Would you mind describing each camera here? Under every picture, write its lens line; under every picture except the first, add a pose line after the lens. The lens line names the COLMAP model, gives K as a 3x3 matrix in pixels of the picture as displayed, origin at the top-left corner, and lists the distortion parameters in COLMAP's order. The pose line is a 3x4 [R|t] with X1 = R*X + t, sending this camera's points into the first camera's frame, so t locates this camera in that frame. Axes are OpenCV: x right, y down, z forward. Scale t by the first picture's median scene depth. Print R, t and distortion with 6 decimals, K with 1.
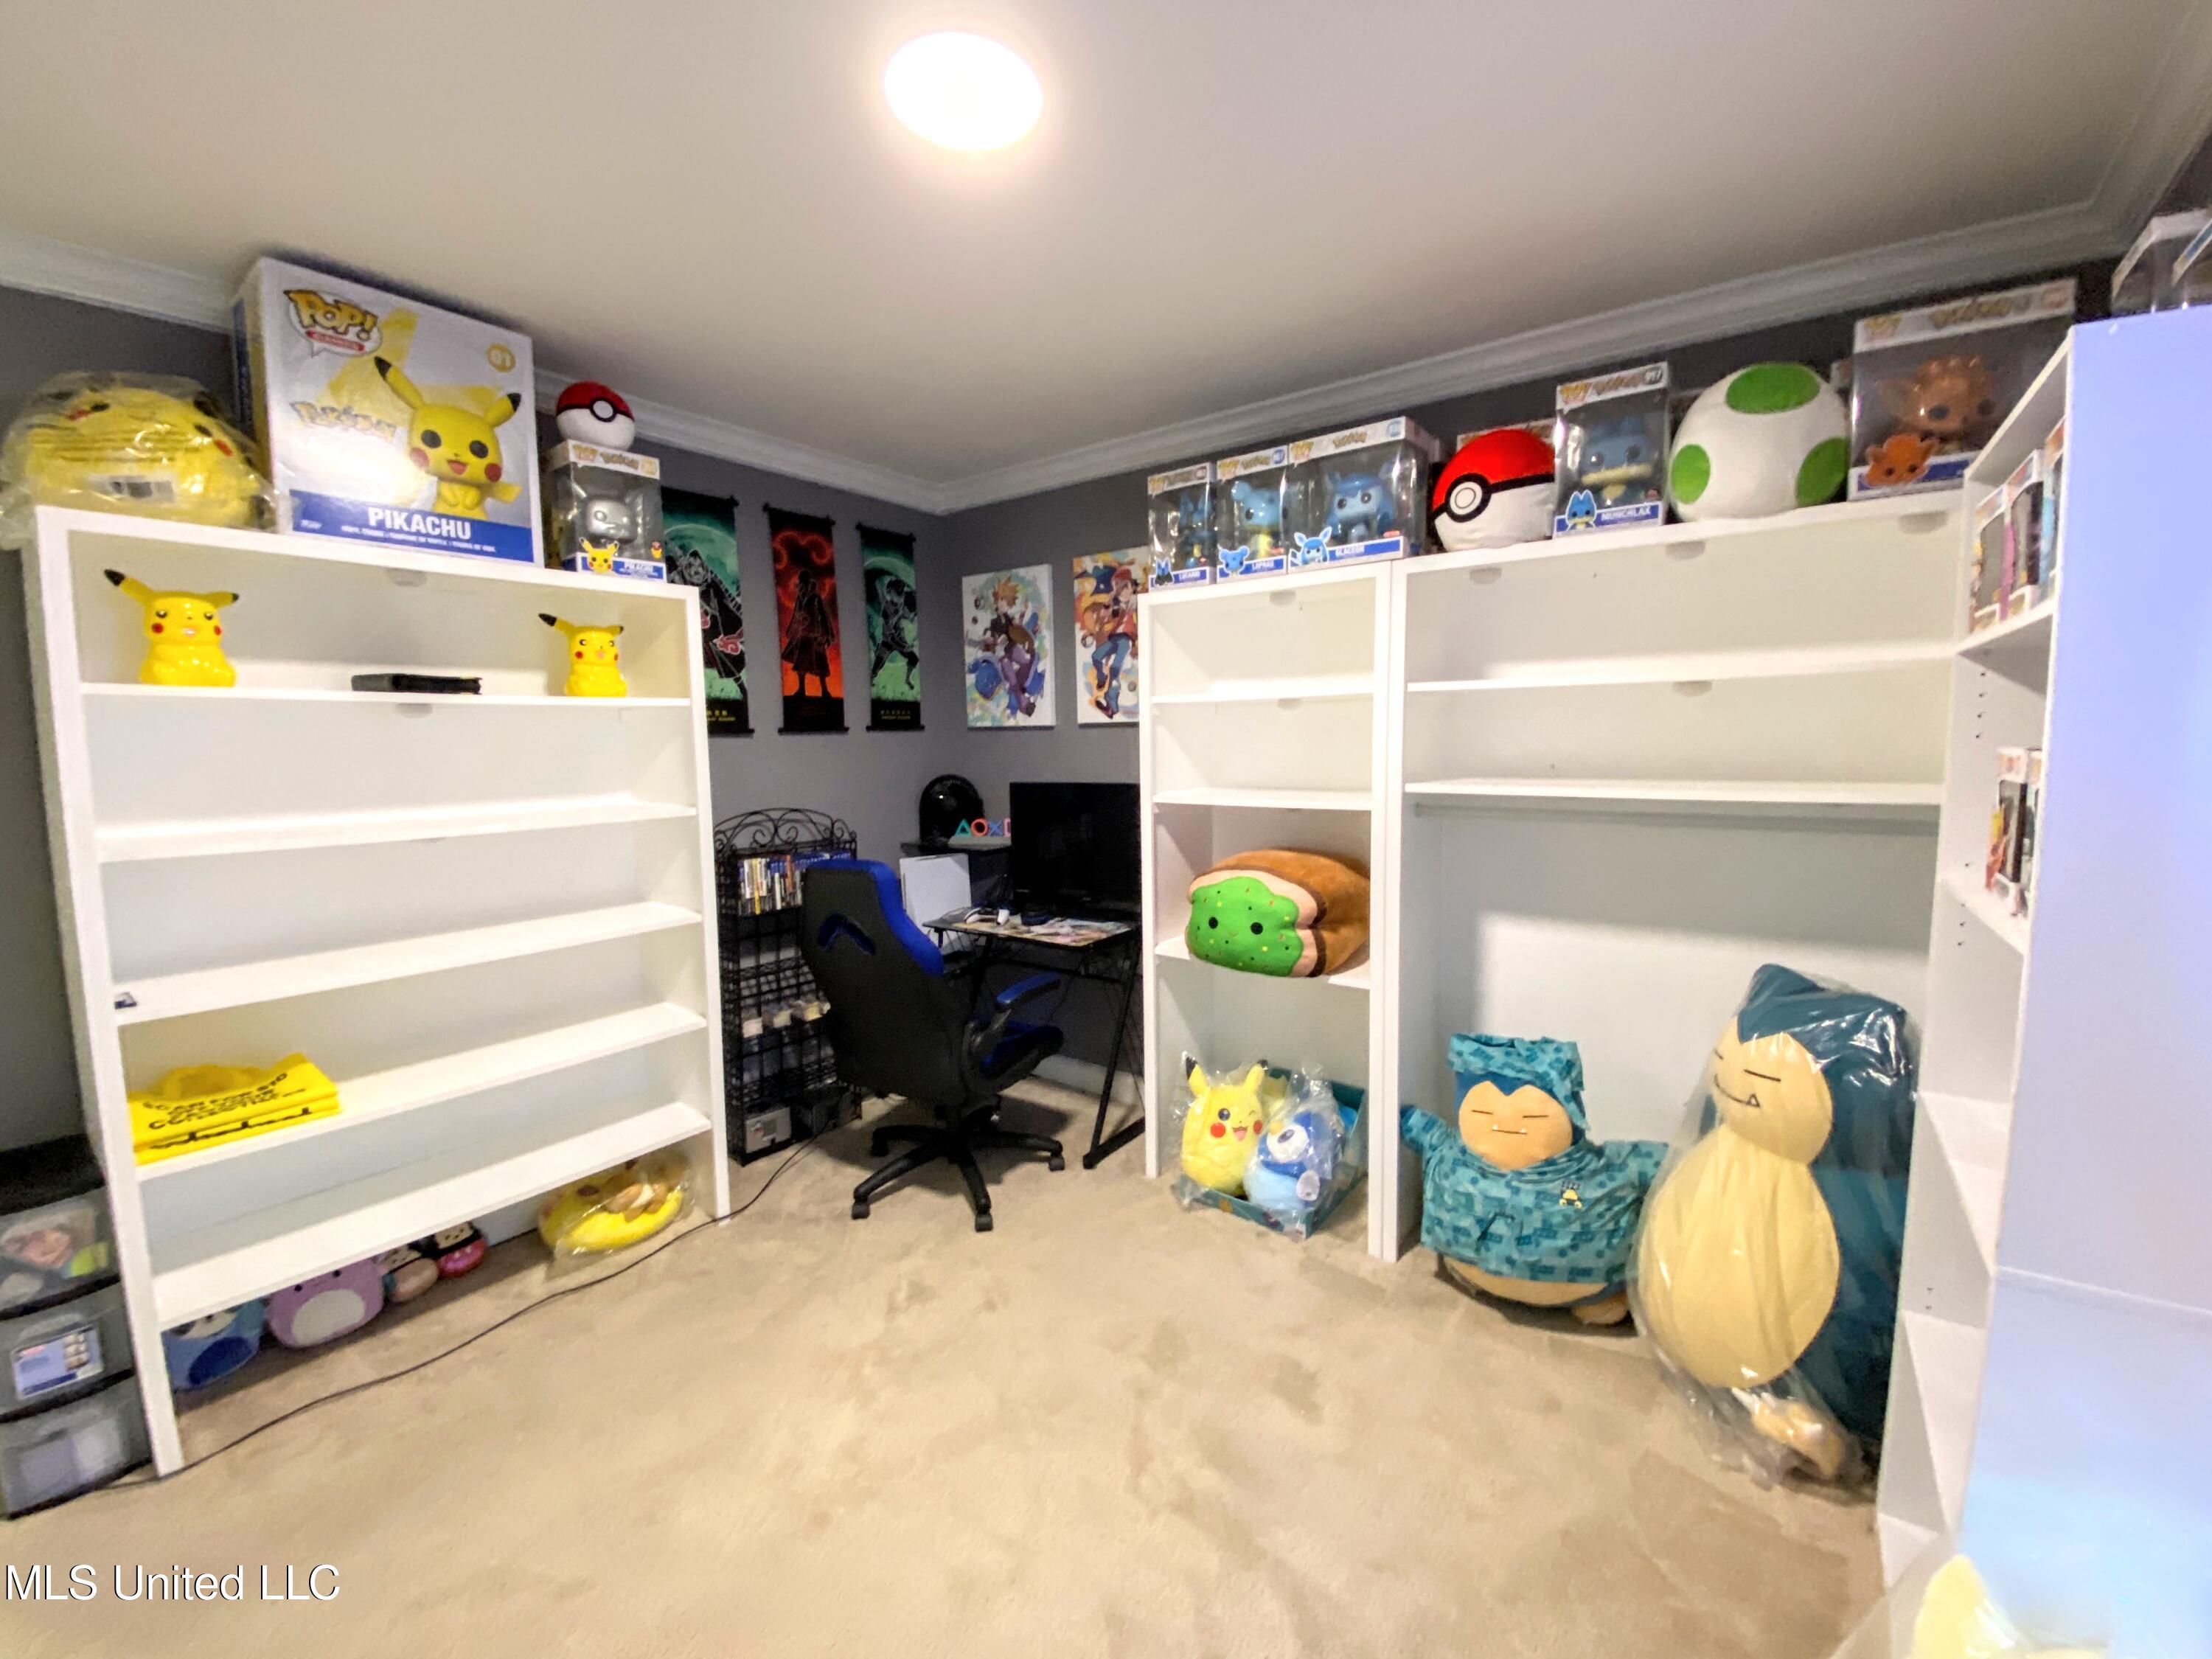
lens RADIAL K [[886.3, 0, 1098.1], [0, 886.3, 824.5], [0, 0, 1]] dist [0.000360, -0.015987]
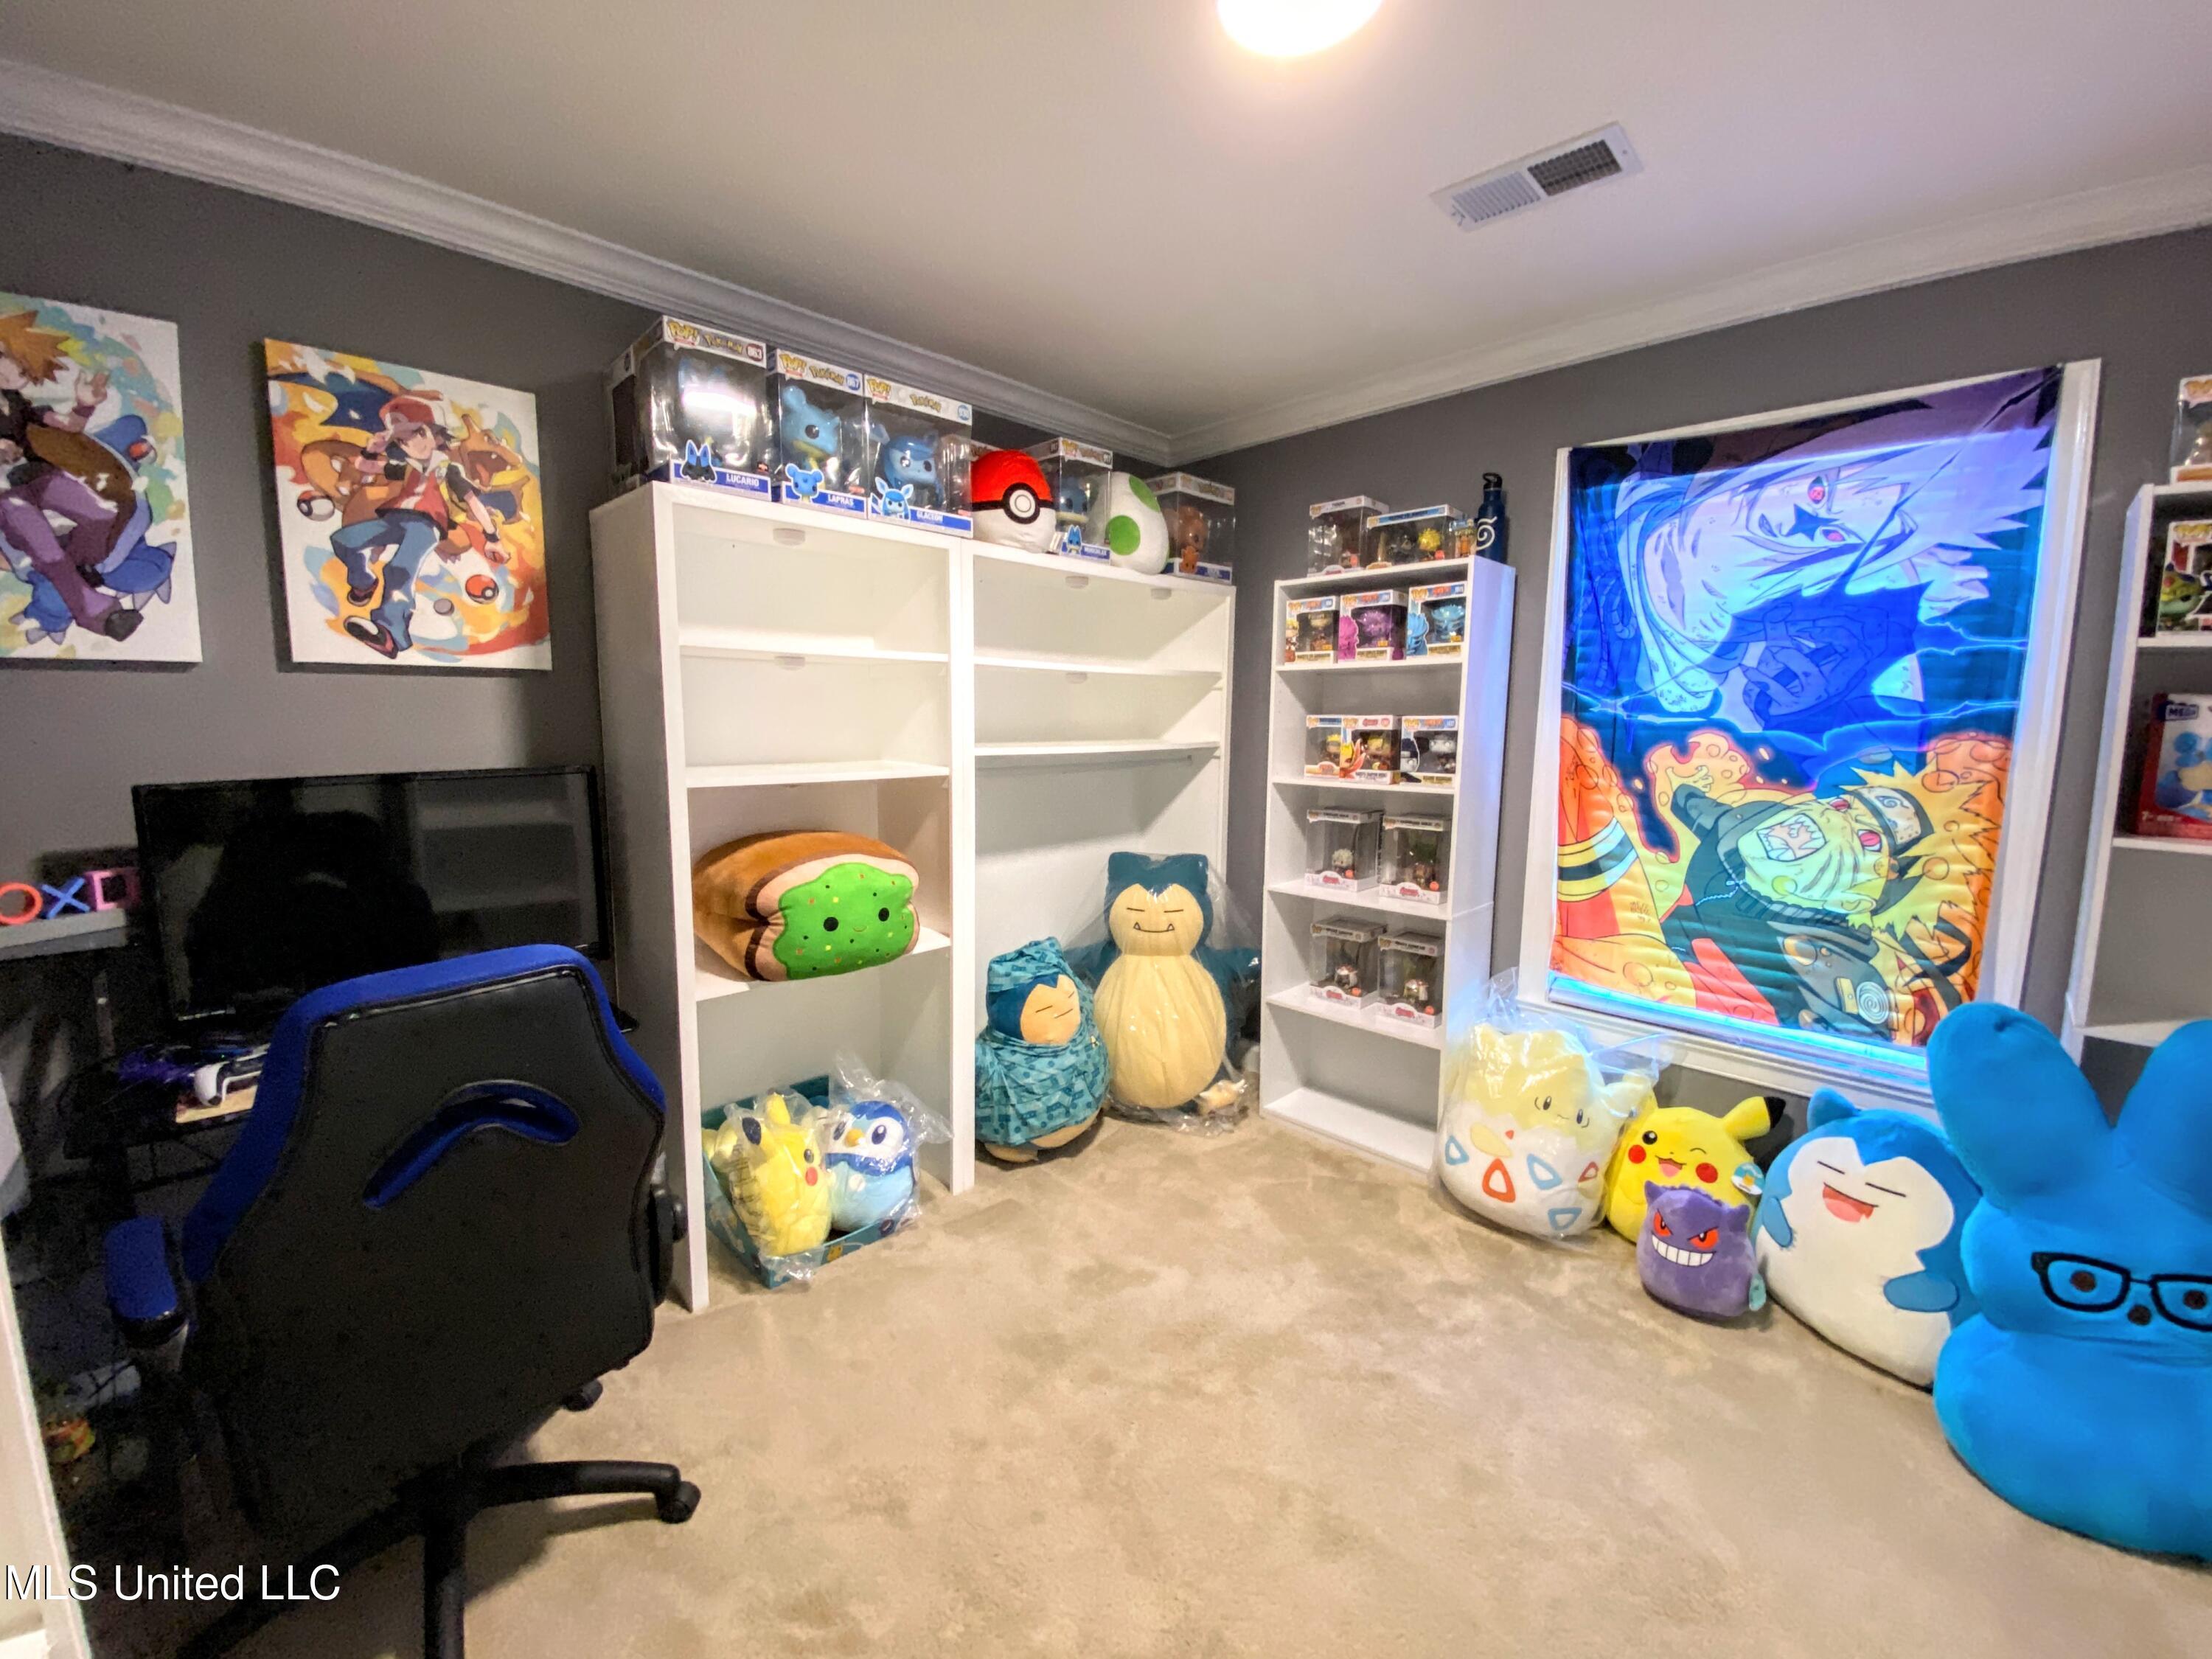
lens RADIAL K [[886.3, 0, 1098.1], [0, 886.3, 824.5], [0, 0, 1]] dist [0.000360, -0.015987]
pose [[0.124512, -0.106234, 0.986515, -0.509174], [0.084492, 0.991776, 0.096136, -0.030348], [-0.988614, 0.071383, 0.132464, 0.498924]]
